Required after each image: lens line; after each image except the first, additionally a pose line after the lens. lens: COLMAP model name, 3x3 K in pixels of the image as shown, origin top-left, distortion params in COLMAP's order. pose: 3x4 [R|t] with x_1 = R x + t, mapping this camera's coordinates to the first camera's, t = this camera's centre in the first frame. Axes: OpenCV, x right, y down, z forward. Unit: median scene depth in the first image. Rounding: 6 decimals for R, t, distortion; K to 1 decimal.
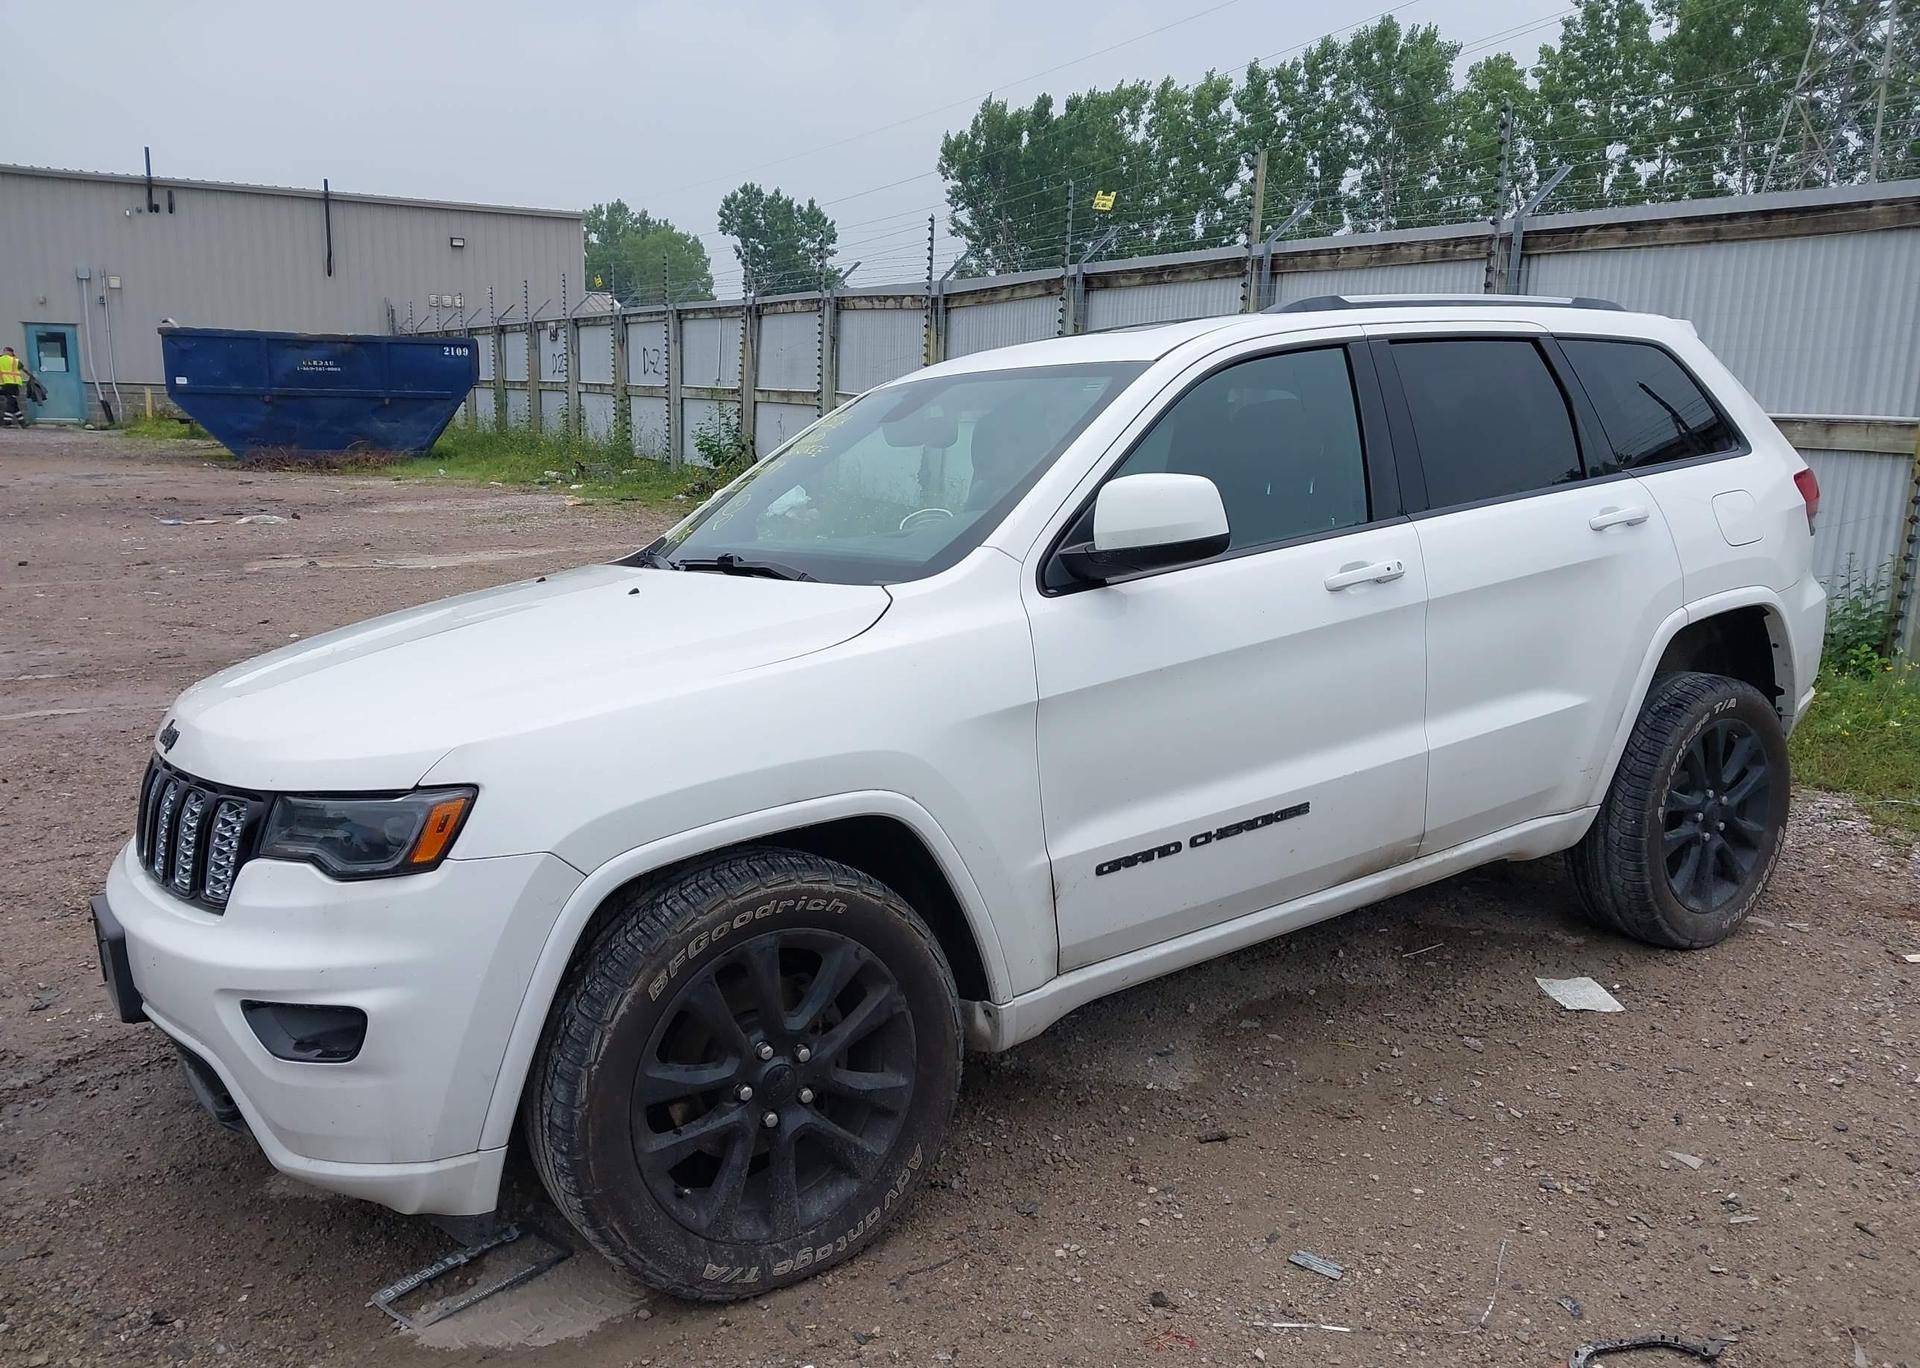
lens RADIAL K [[1523.0, 0, 967.7], [0, 1523.0, 699.5], [0, 0, 1]] dist [0.026143, -0.024222]
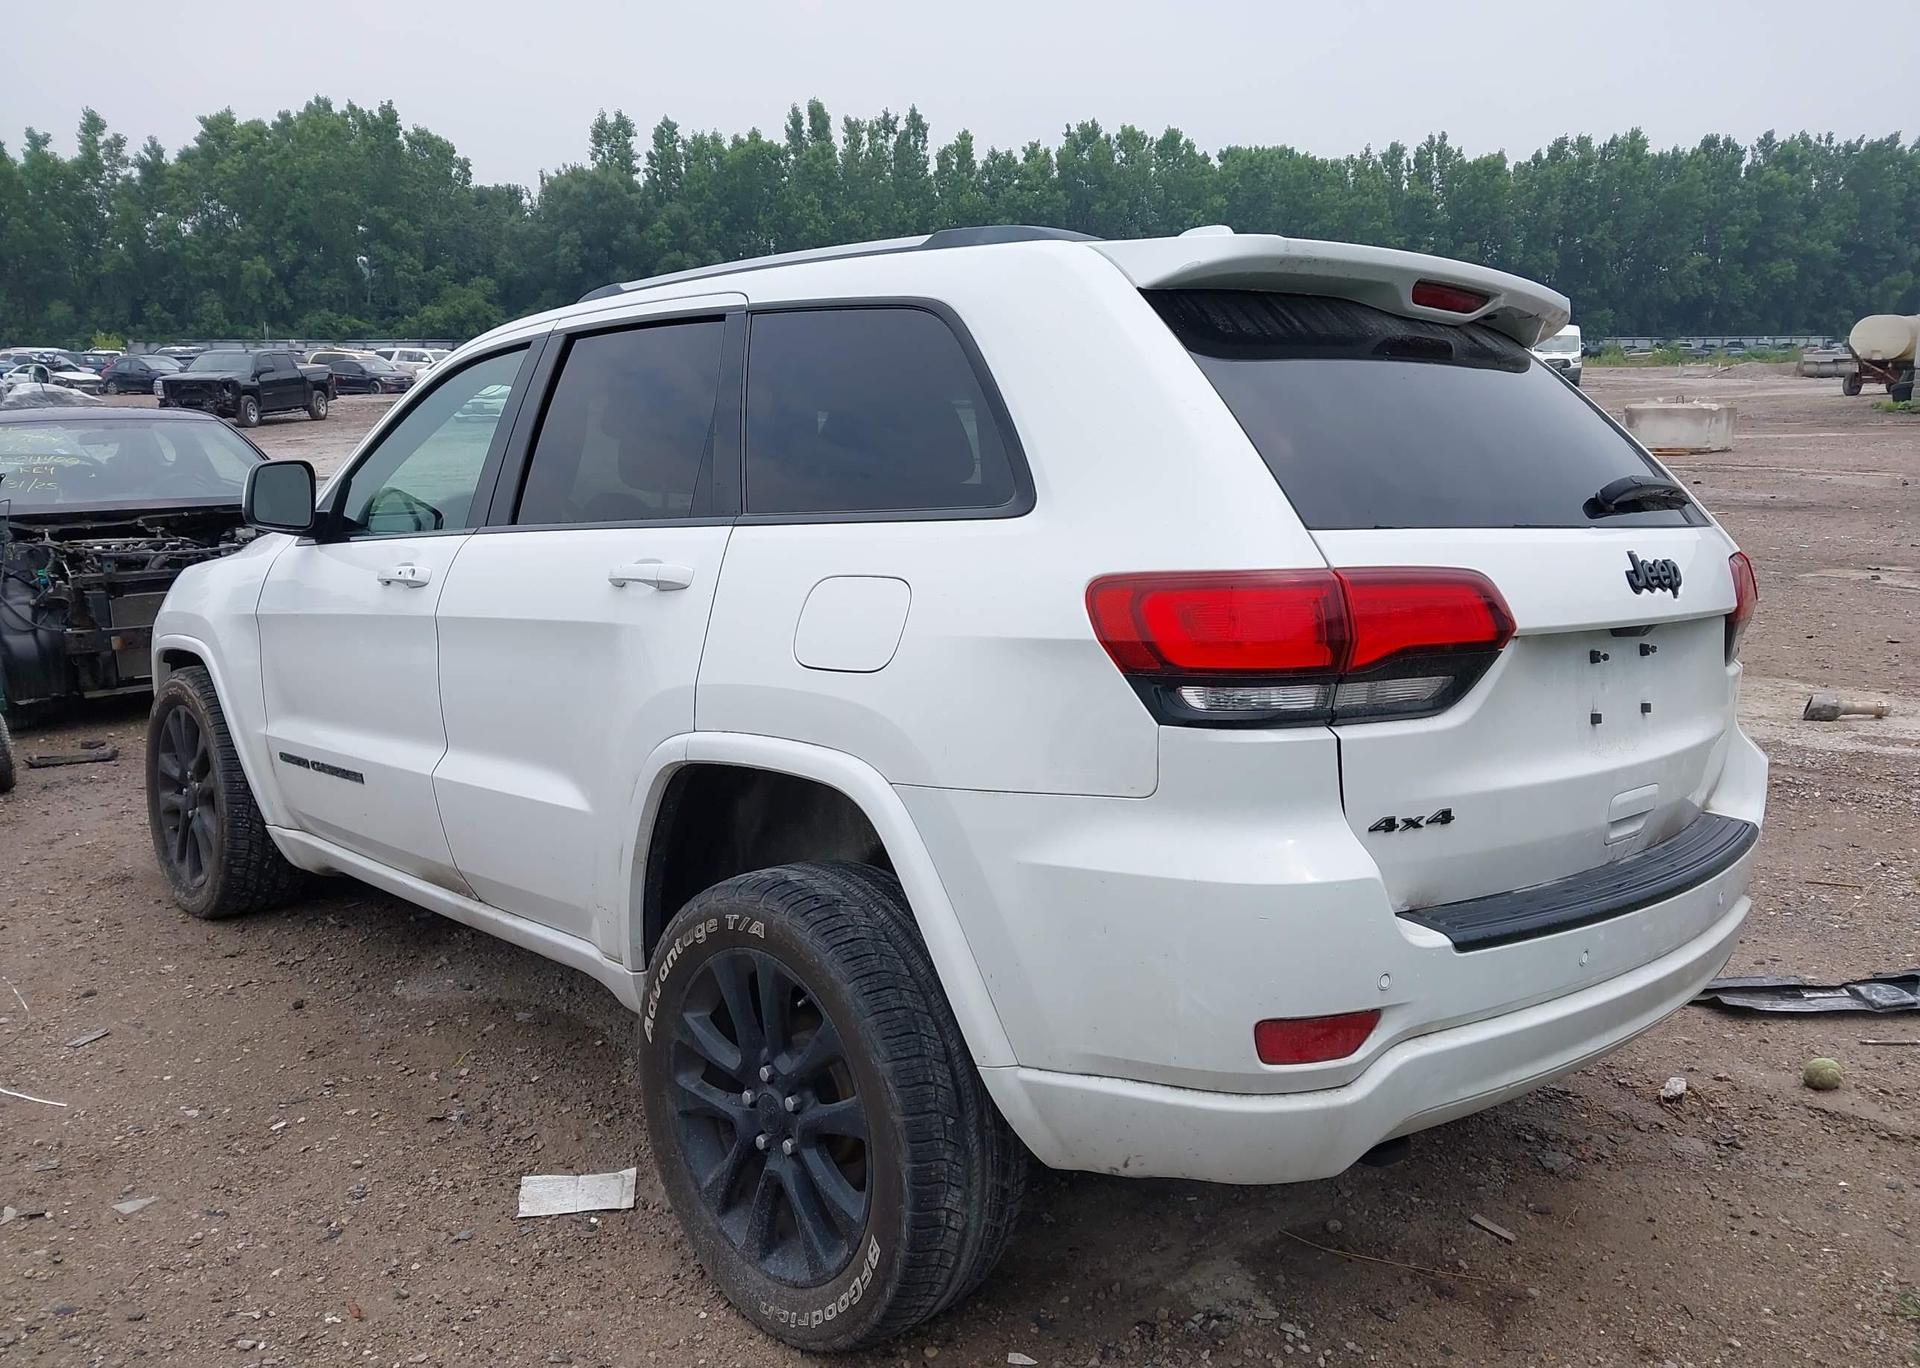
lens RADIAL K [[1523.0, 0, 967.1], [0, 1523.0, 698.6], [0, 0, 1]] dist [0.026143, -0.024222]
pose [[0.146081, 0.191132, -0.970633, 1.092616], [-0.185887, 0.968985, 0.162831, -0.197890], [0.971651, 0.156642, 0.177079, 0.997543]]
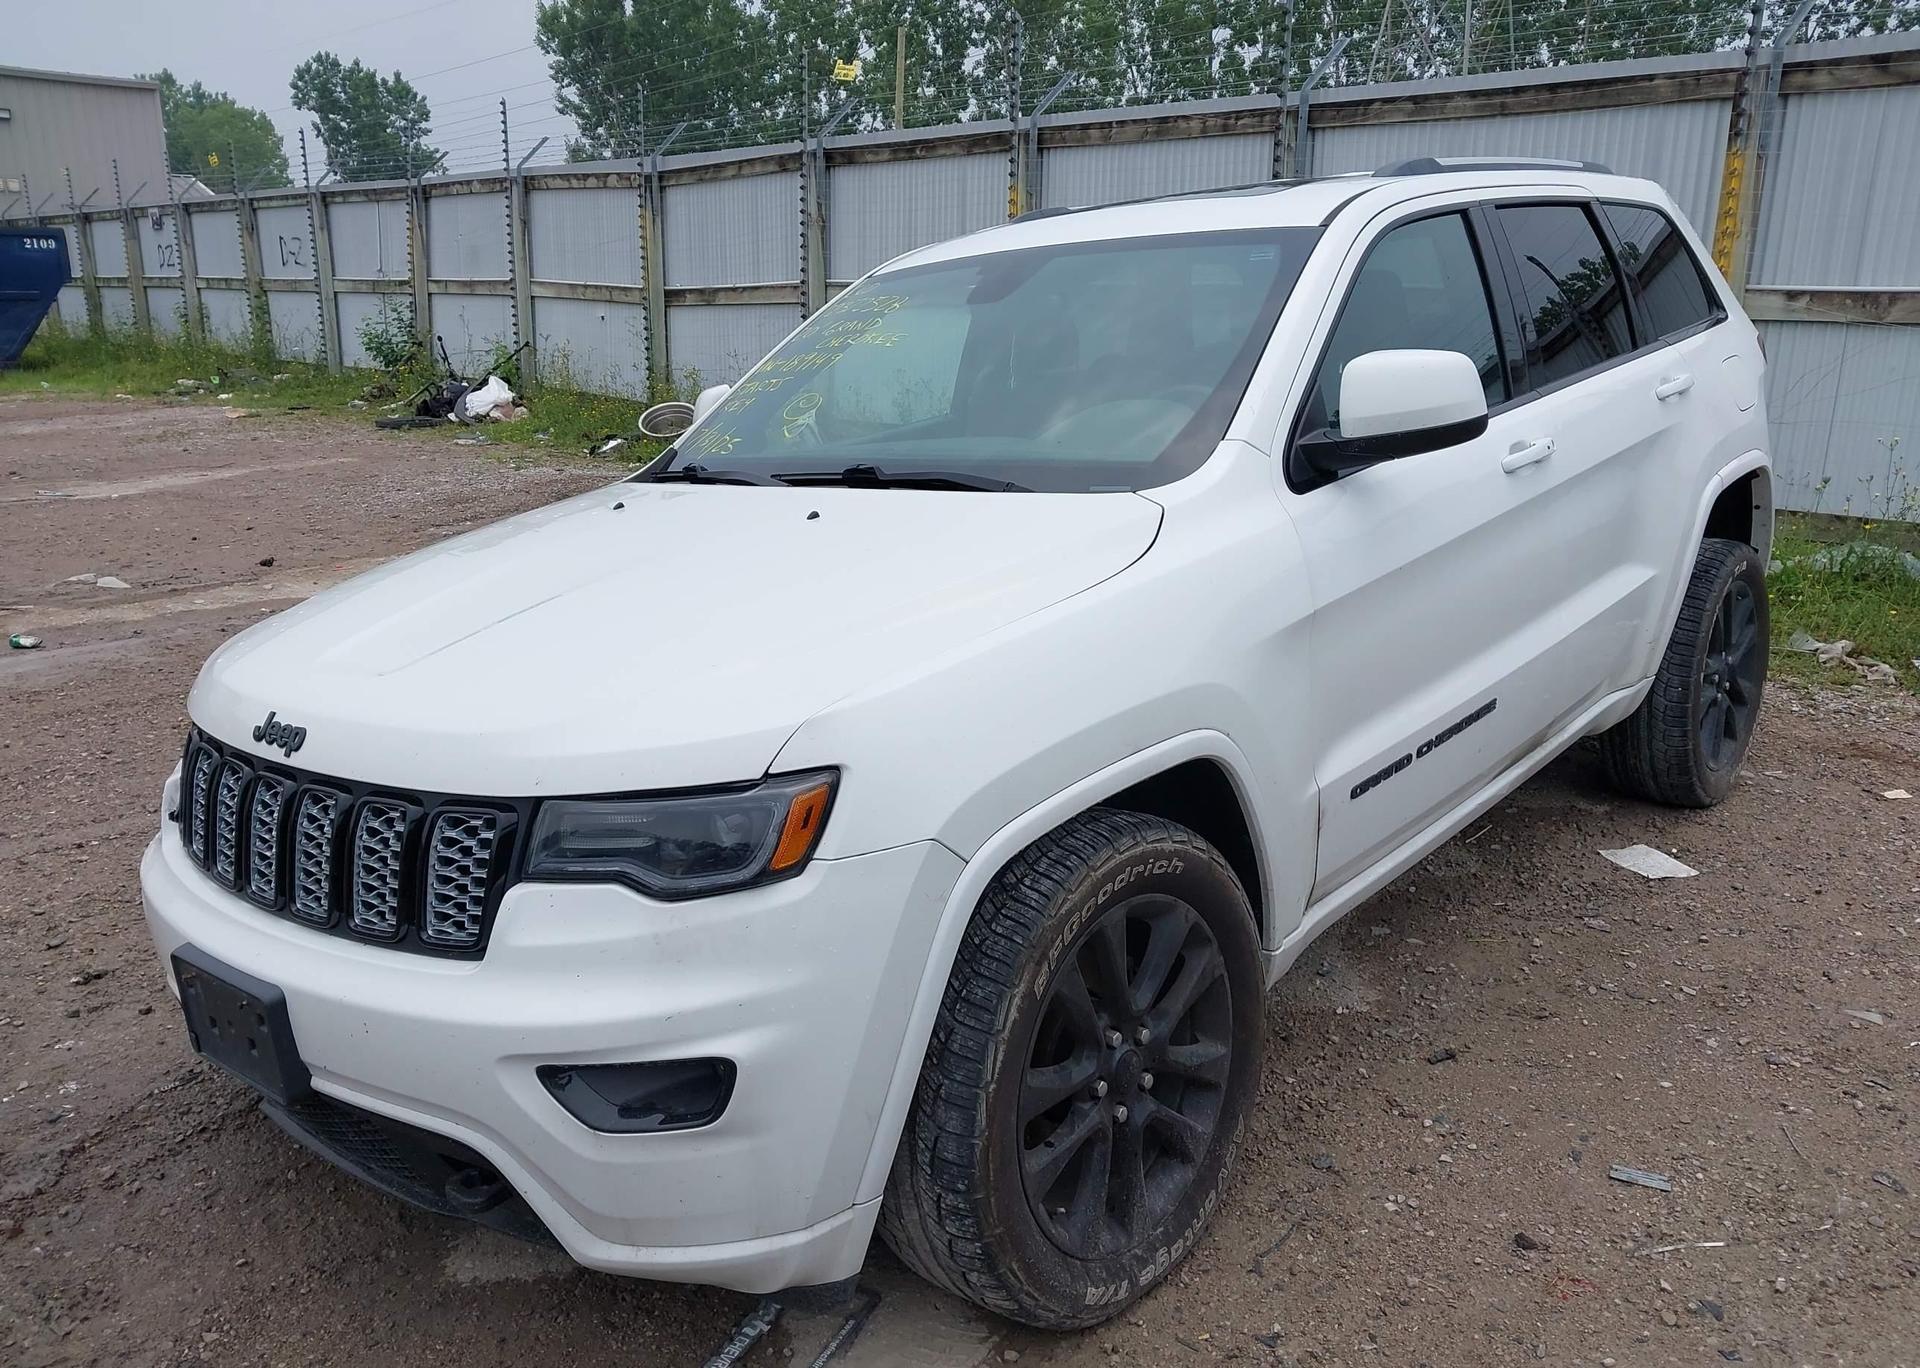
lens RADIAL K [[1523.0, 0, 967.3], [0, 1523.0, 704.4], [0, 0, 1]] dist [0.026143, -0.024222]
pose [[0.970818, -0.081216, 0.225646, -0.254411], [0.064664, 0.994710, 0.079812, -0.021367], [-0.230935, -0.062892, 0.970934, 0.121797]]
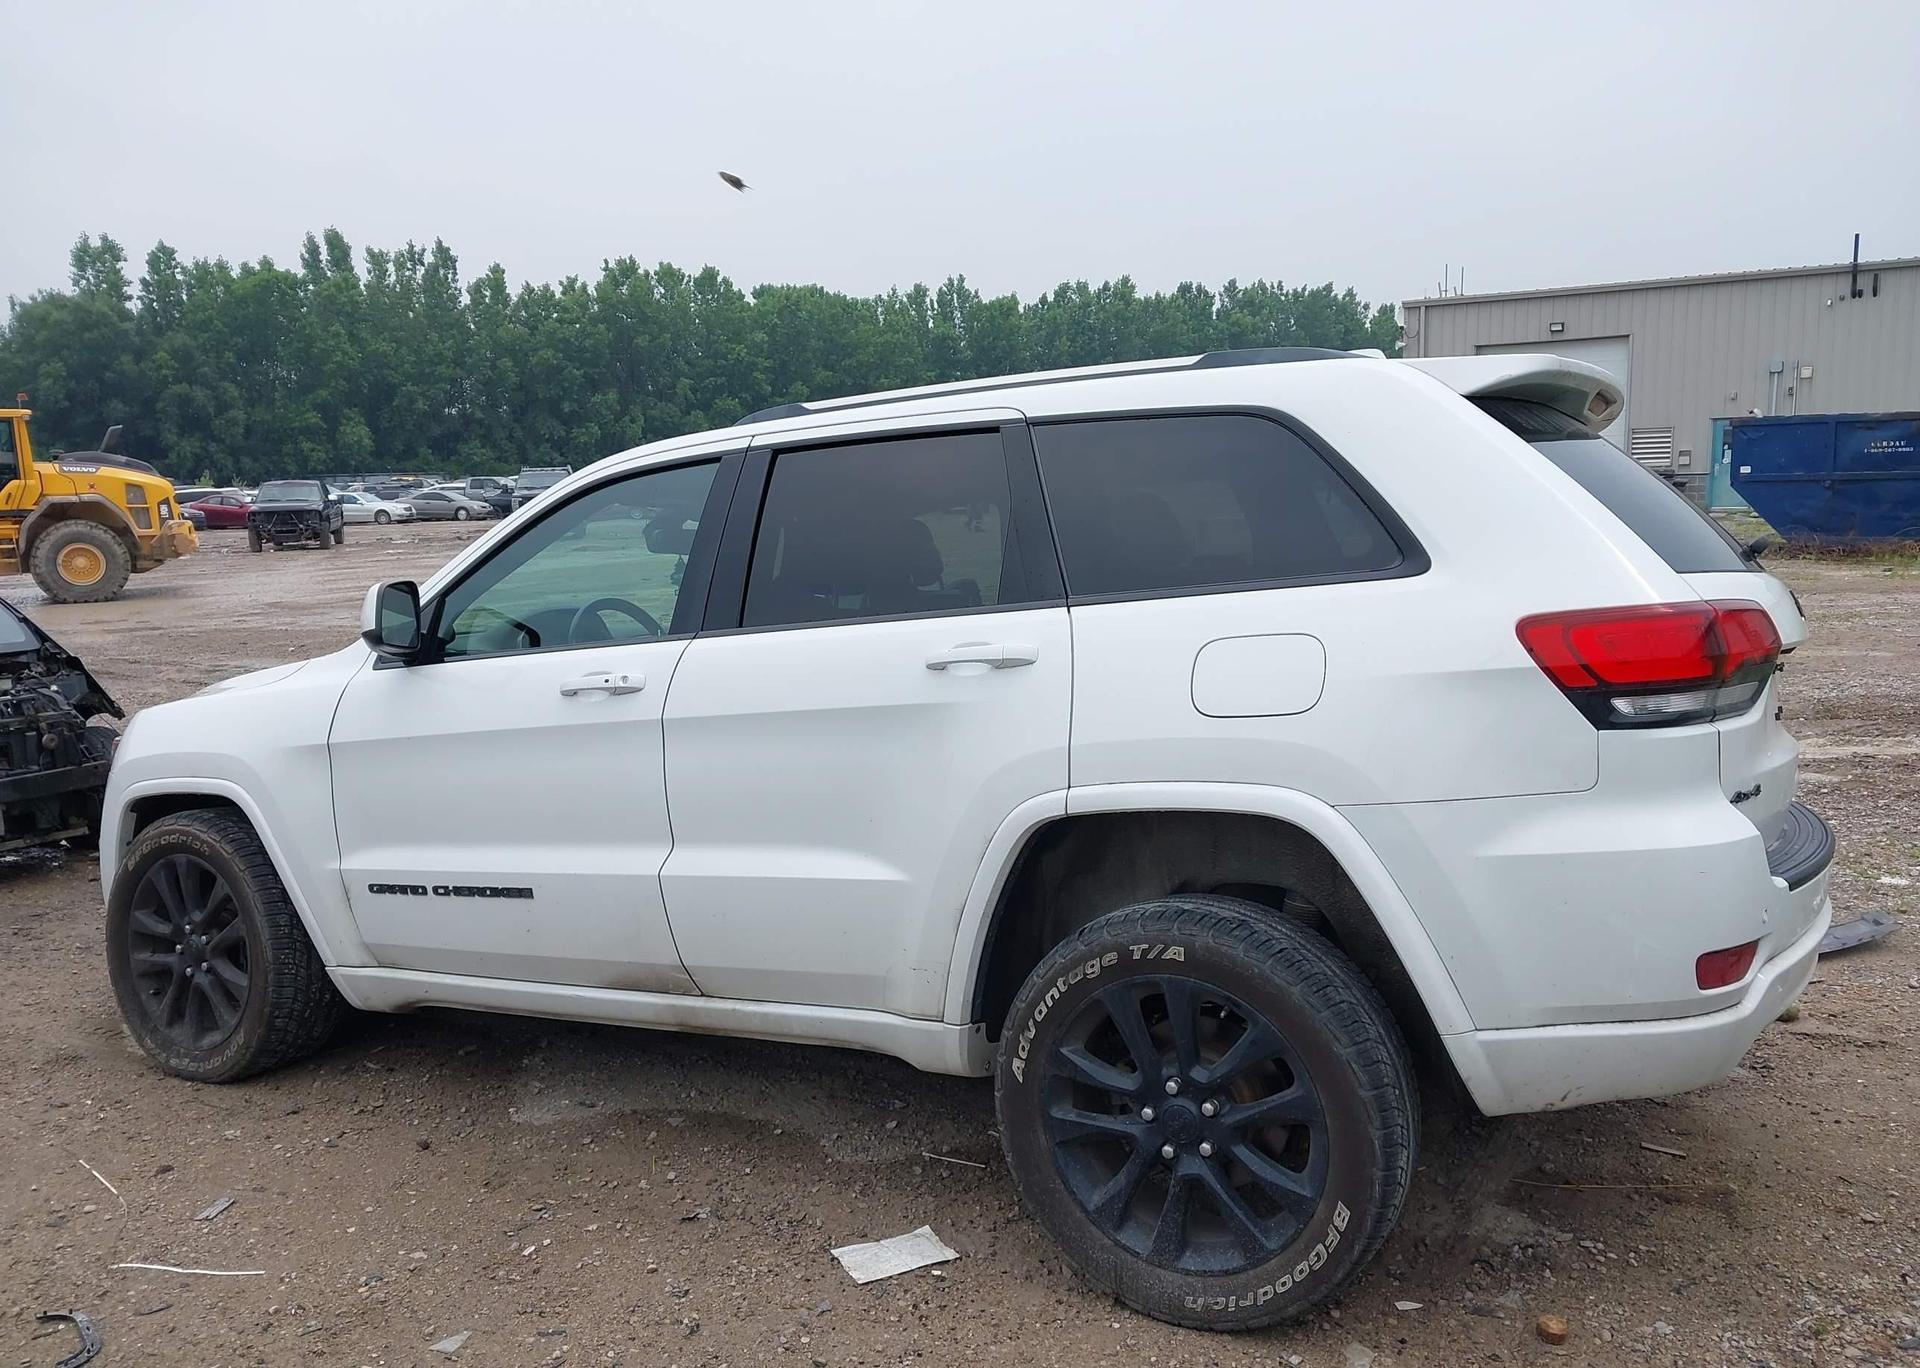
lens RADIAL K [[1523.0, 0, 962.1], [0, 1523.0, 689.1], [0, 0, 1]] dist [0.026143, -0.024222]
pose [[0.428221, 0.088110, -0.899368, 1.075142], [-0.141541, 0.989491, 0.029547, -0.120062], [0.892521, 0.114645, 0.436192, 0.642975]]
